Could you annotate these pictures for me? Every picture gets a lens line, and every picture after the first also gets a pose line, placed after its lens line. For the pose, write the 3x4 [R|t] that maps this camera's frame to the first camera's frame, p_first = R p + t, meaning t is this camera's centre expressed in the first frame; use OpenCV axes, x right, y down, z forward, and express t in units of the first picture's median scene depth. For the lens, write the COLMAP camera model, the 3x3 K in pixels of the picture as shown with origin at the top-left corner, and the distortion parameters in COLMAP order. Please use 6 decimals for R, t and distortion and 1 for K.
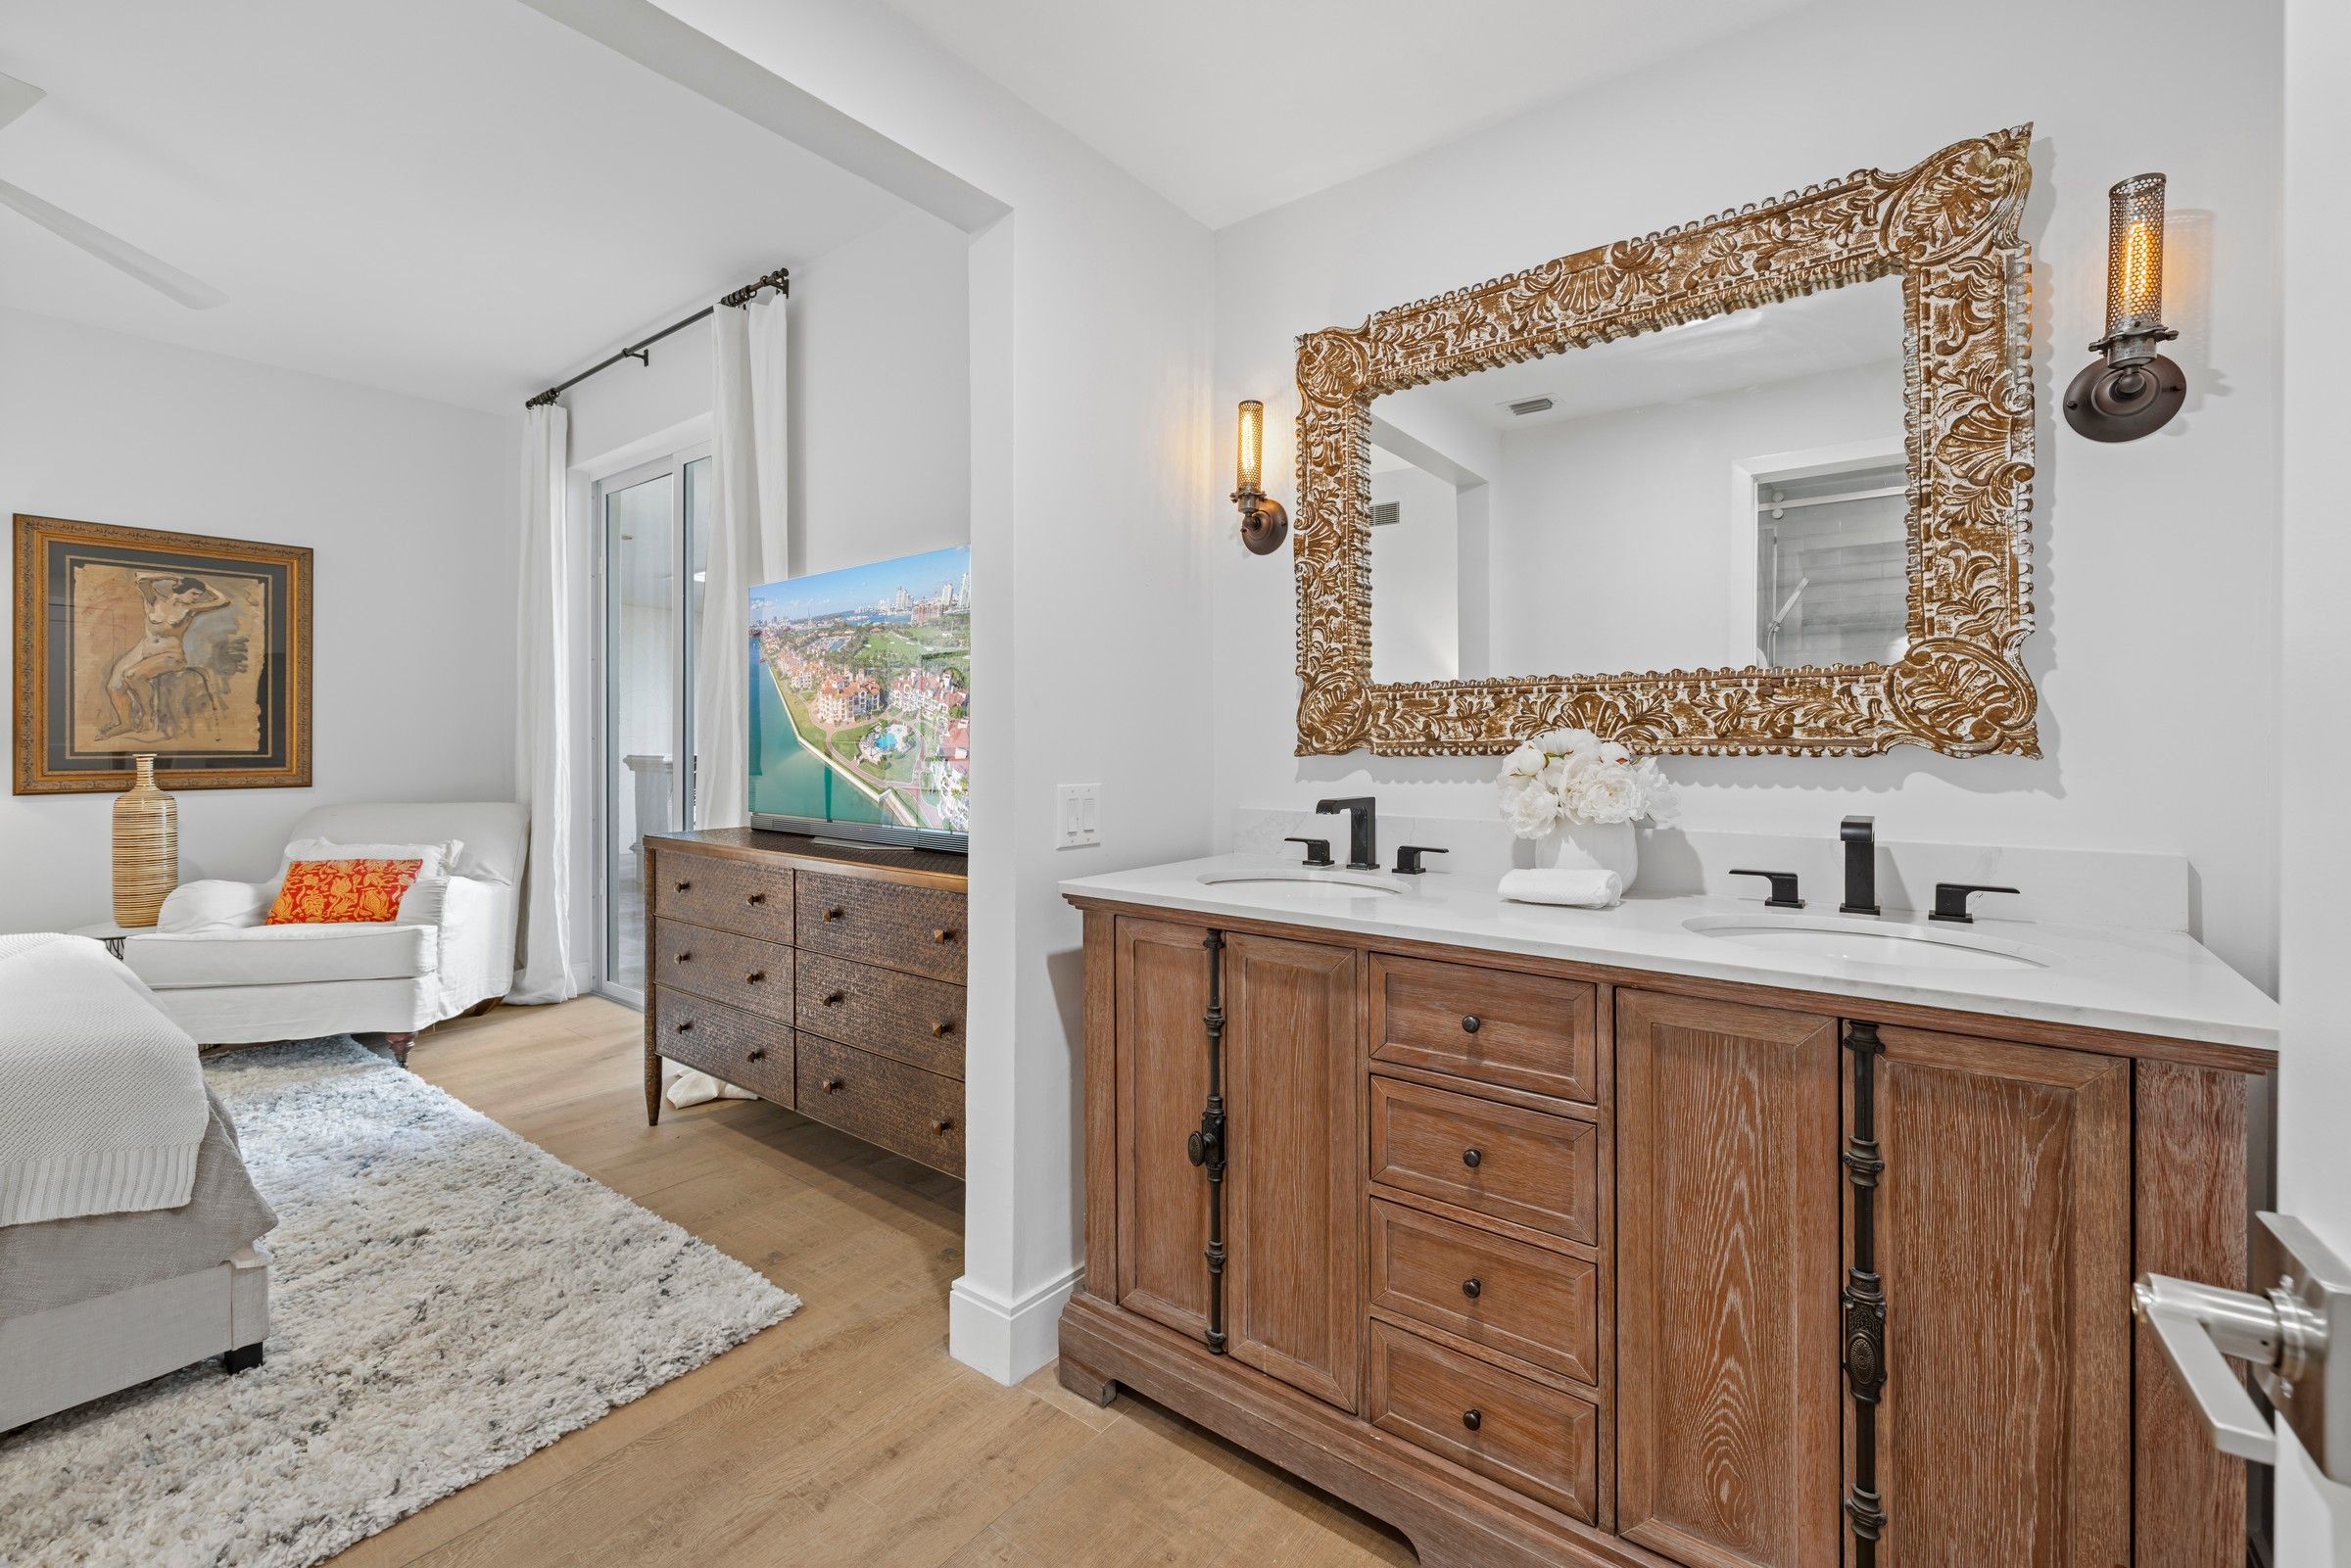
lens RADIAL K [[989.1, 0, 1169.3], [0, 989.1, 741.9], [0, 0, 1]] dist [0.000964, -0.000041]
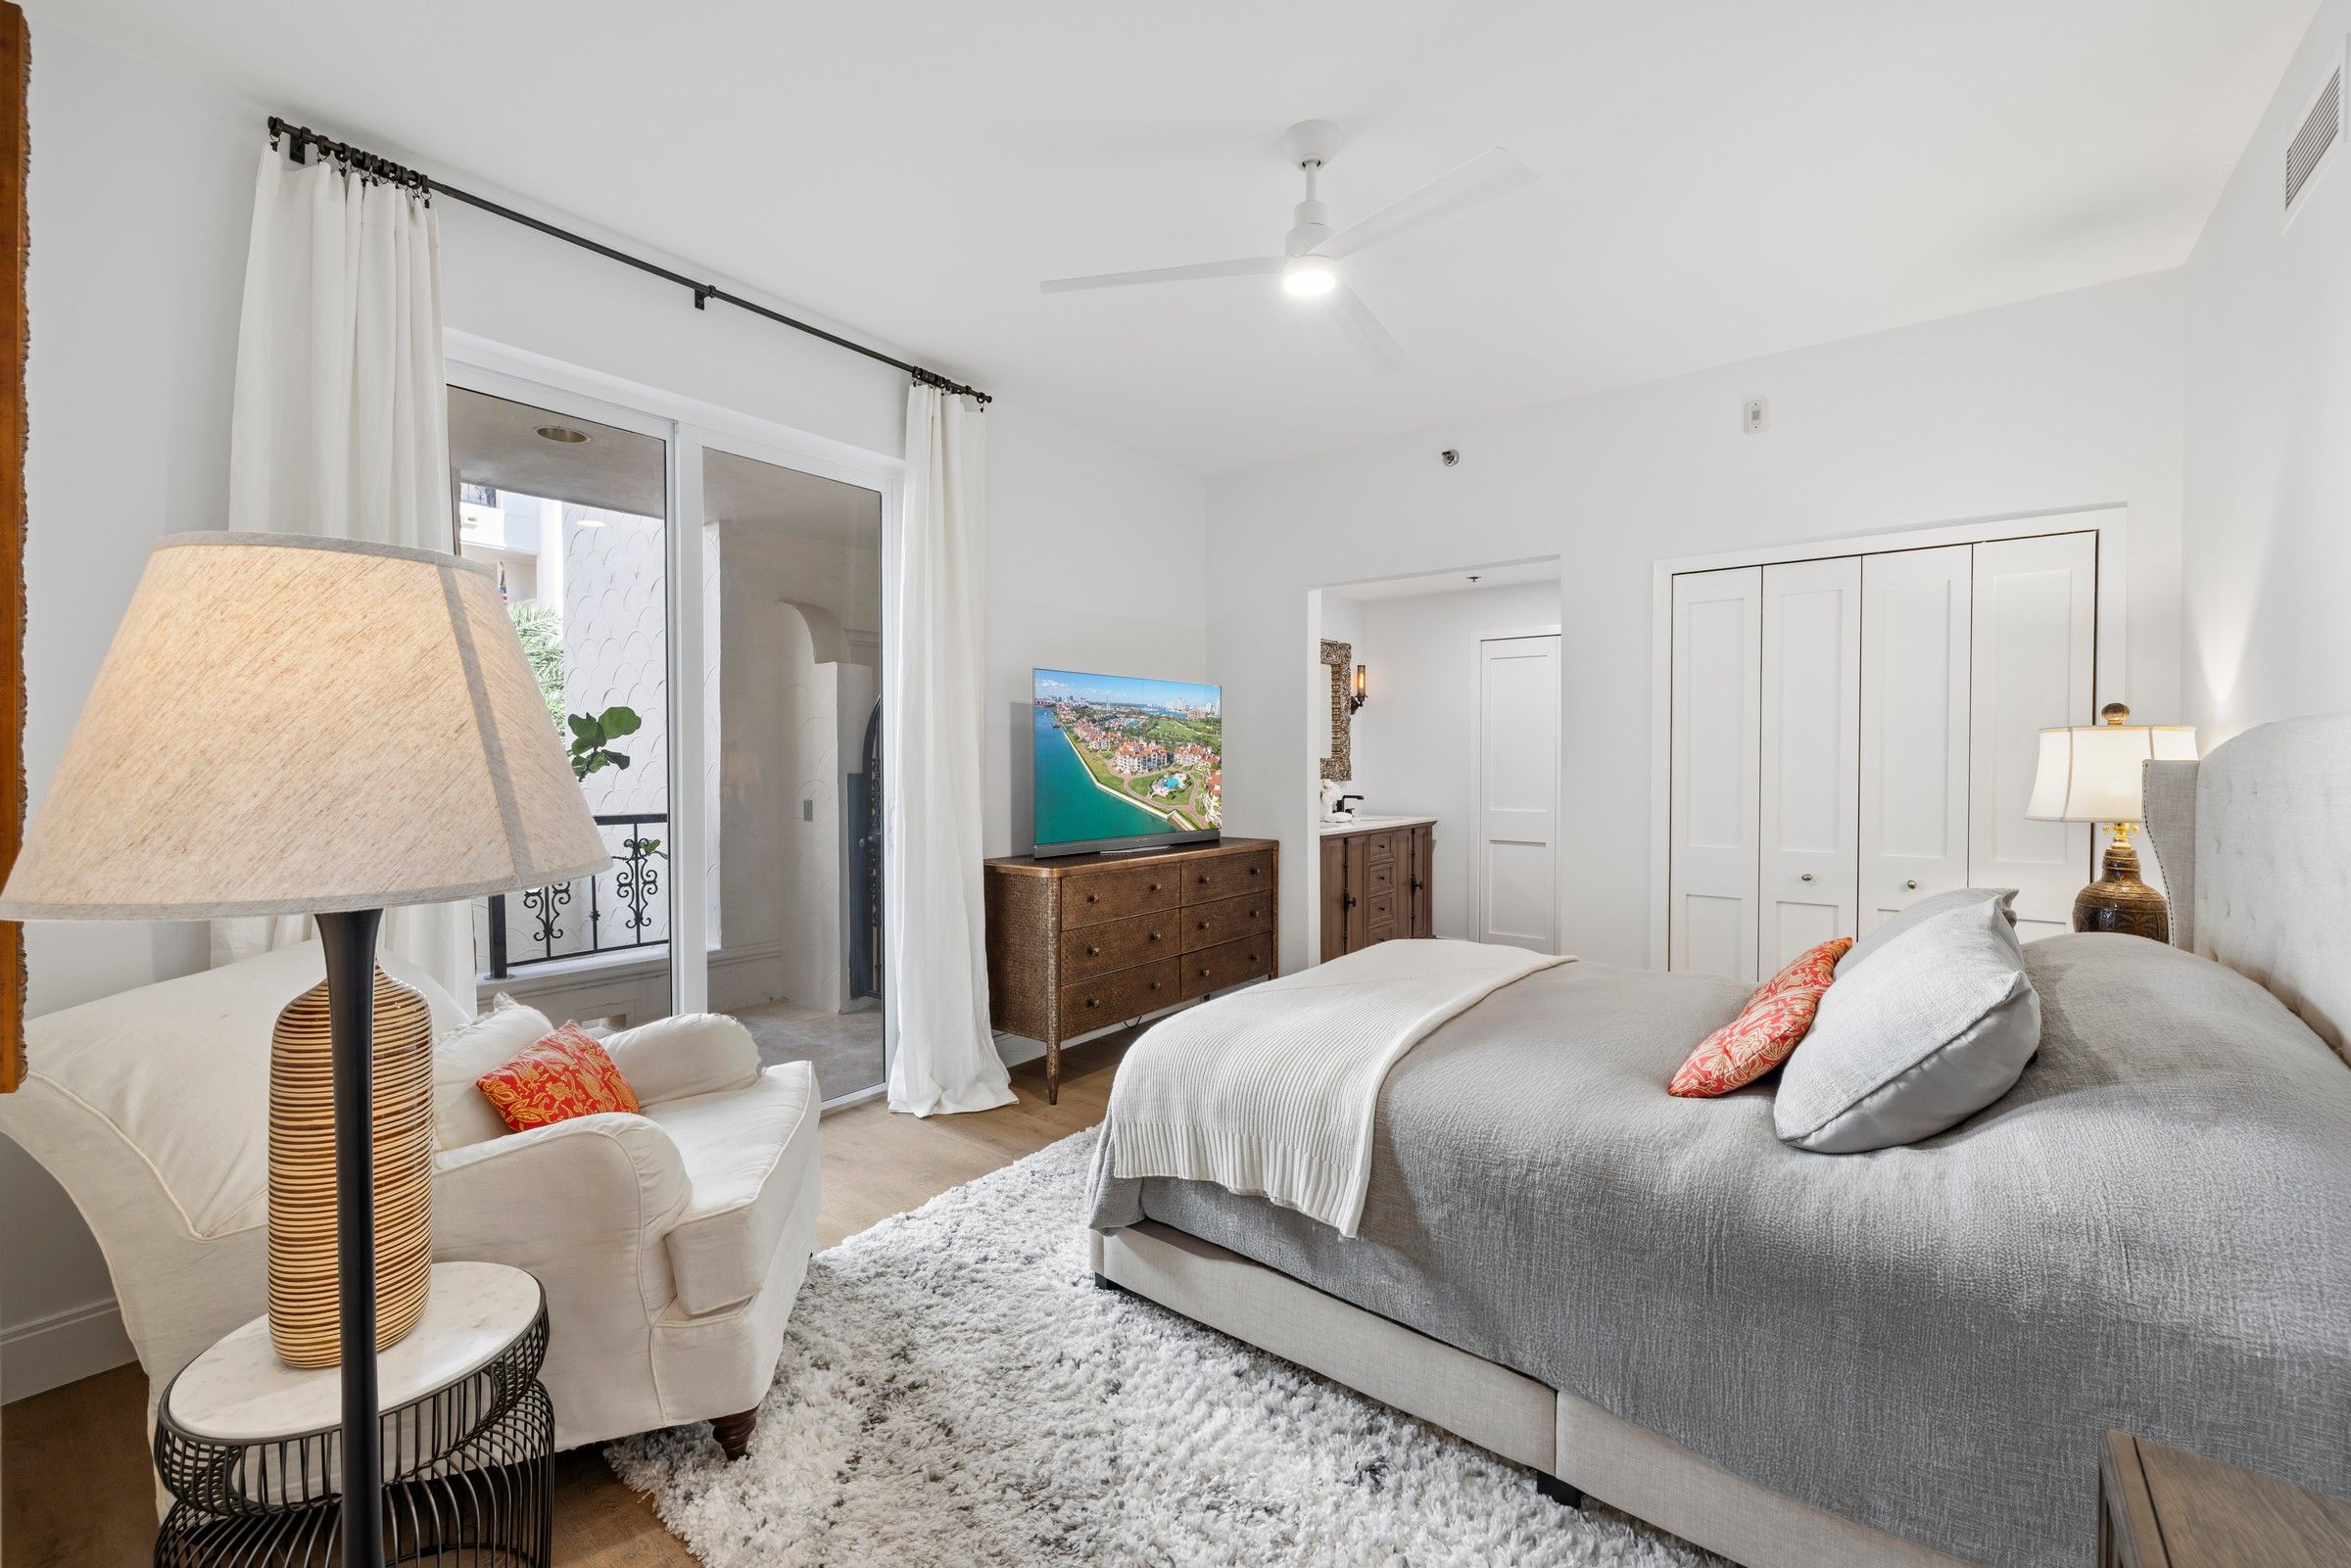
lens RADIAL K [[987.7, 0, 1165.7], [0, 987.7, 774.3], [0, 0, 1]] dist [-0.000635, -0.000105]
pose [[0.001656, 0.007117, 0.999973, -2.762023], [0.036855, 0.999295, -0.007173, -0.005710], [-0.999319, 0.036866, 0.001392, 1.367316]]
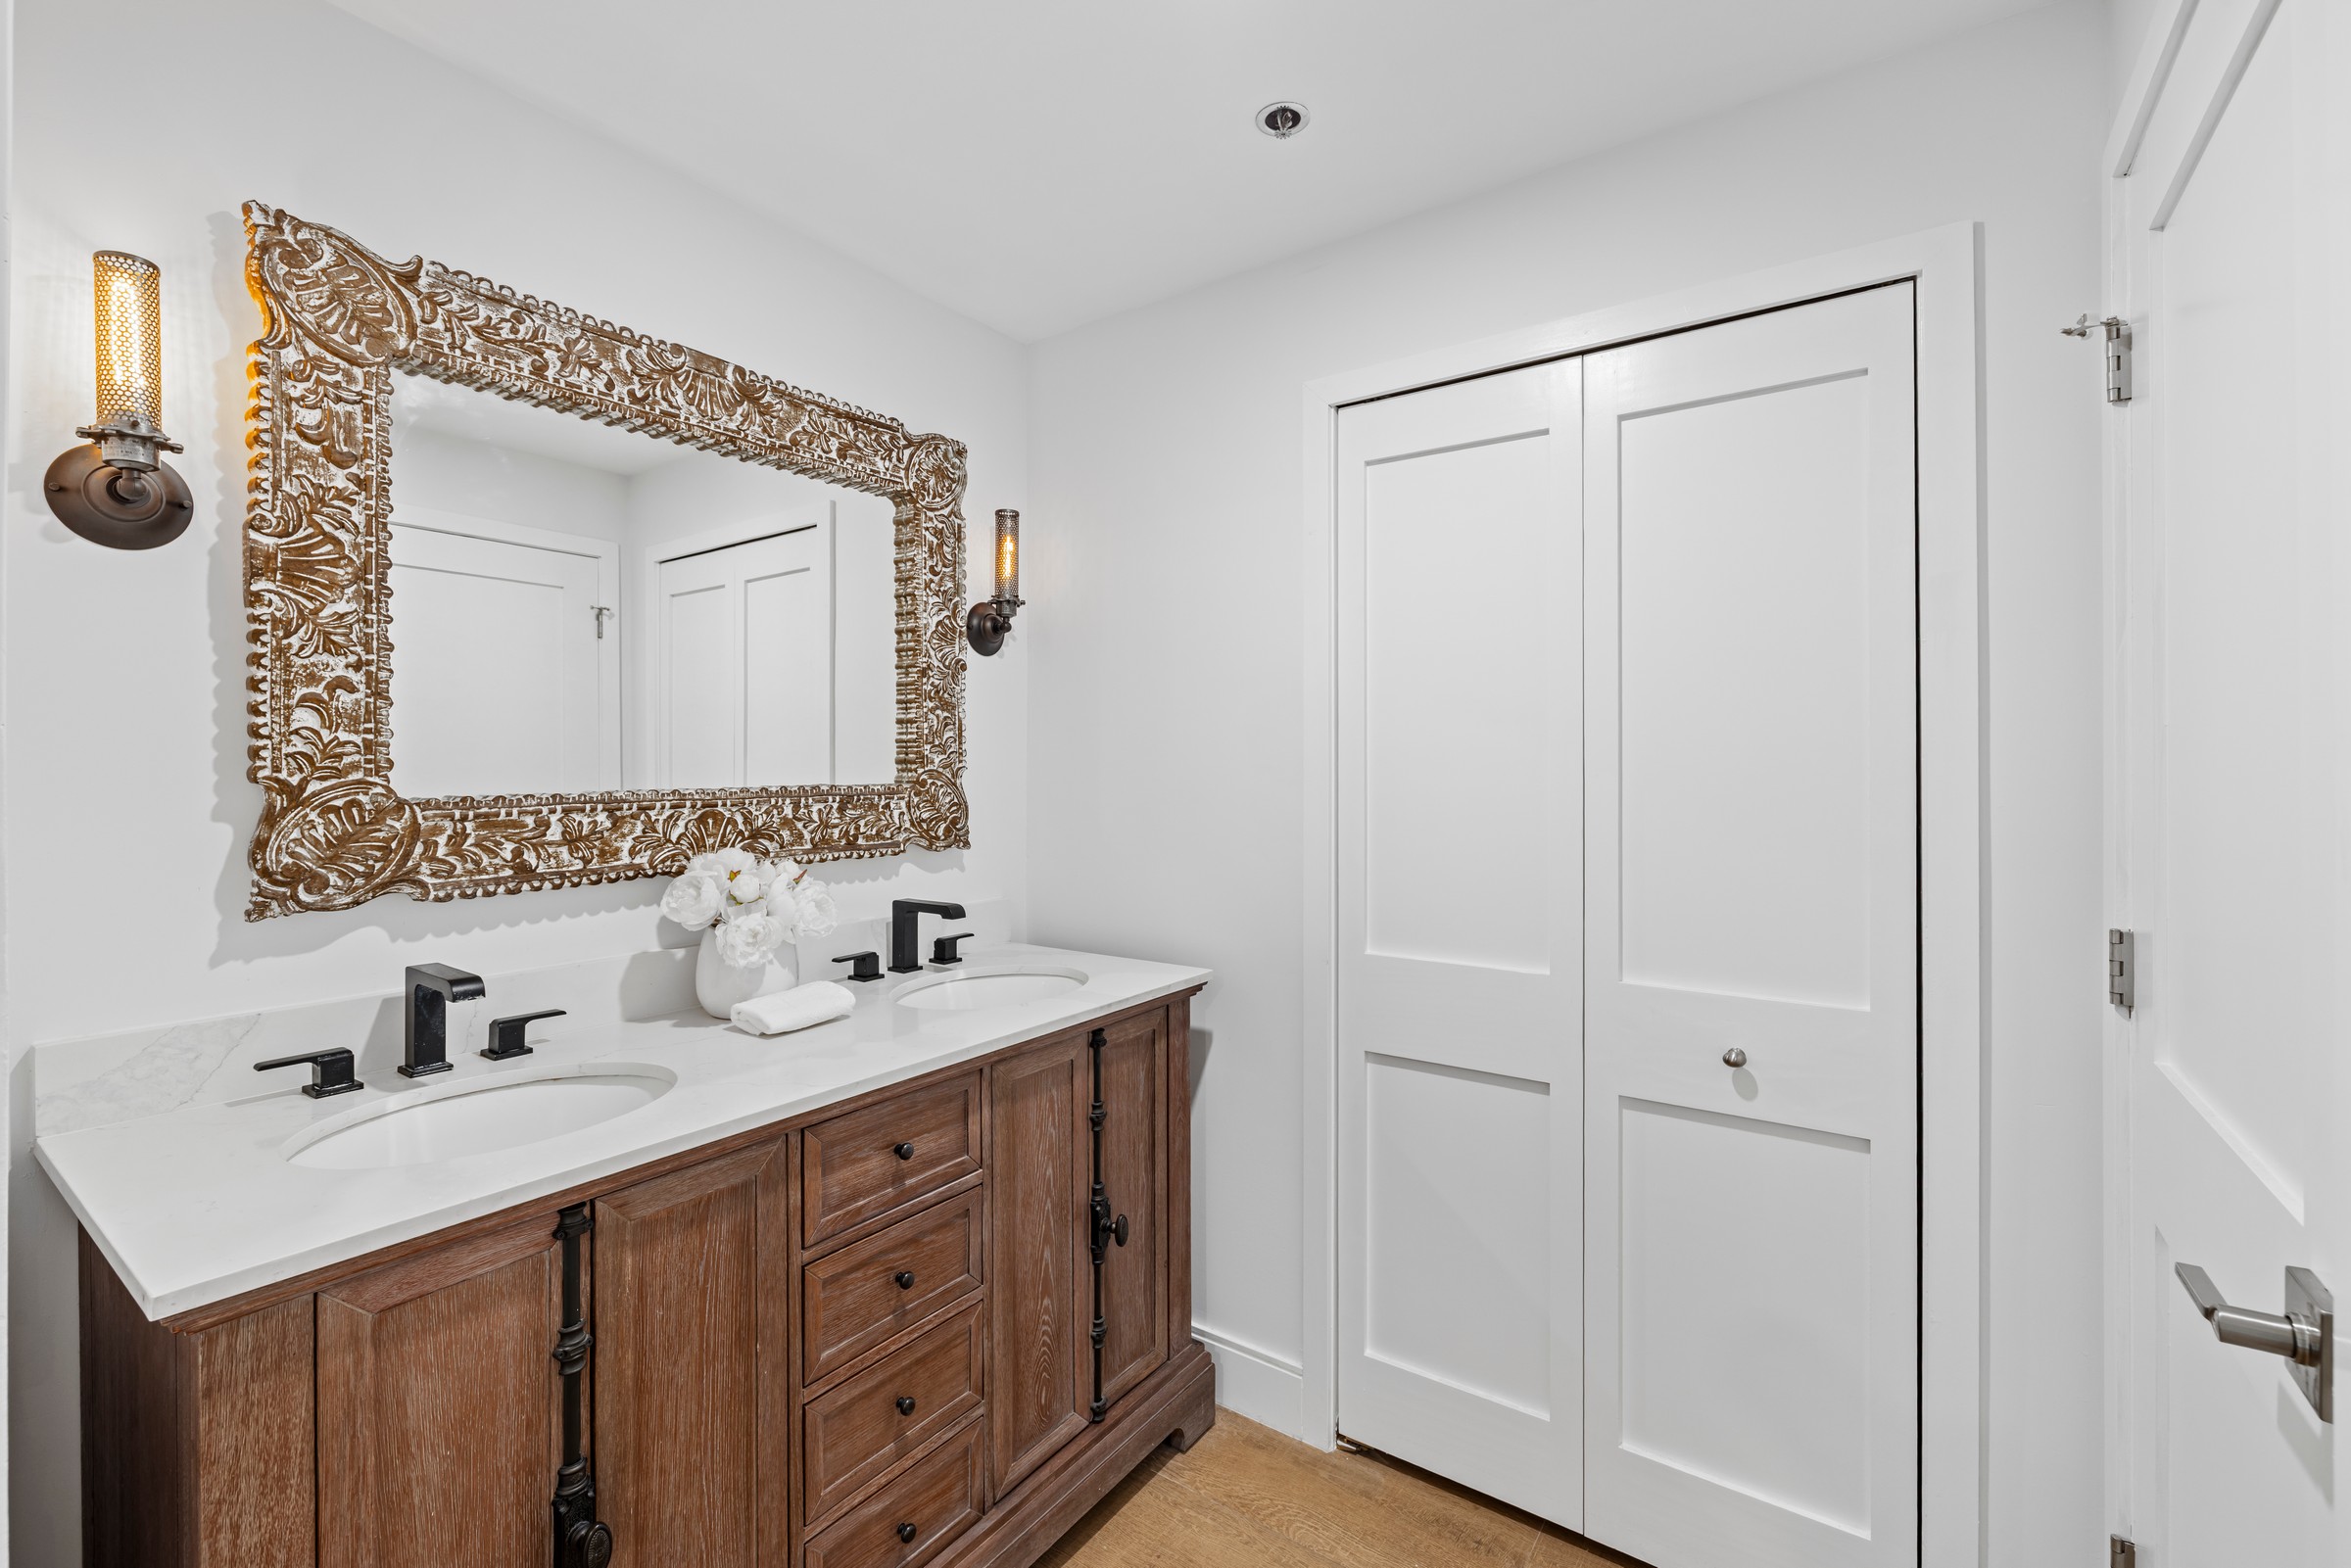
lens RADIAL K [[987.7, 0, 1165.7], [0, 987.7, 774.3], [0, 0, 1]] dist [-0.000635, -0.000105]
pose [[-0.026599, -0.005493, 0.999631, -0.511528], [0.007462, 0.999956, 0.005693, -0.078360], [-0.999618, 0.007611, -0.026557, 0.527016]]
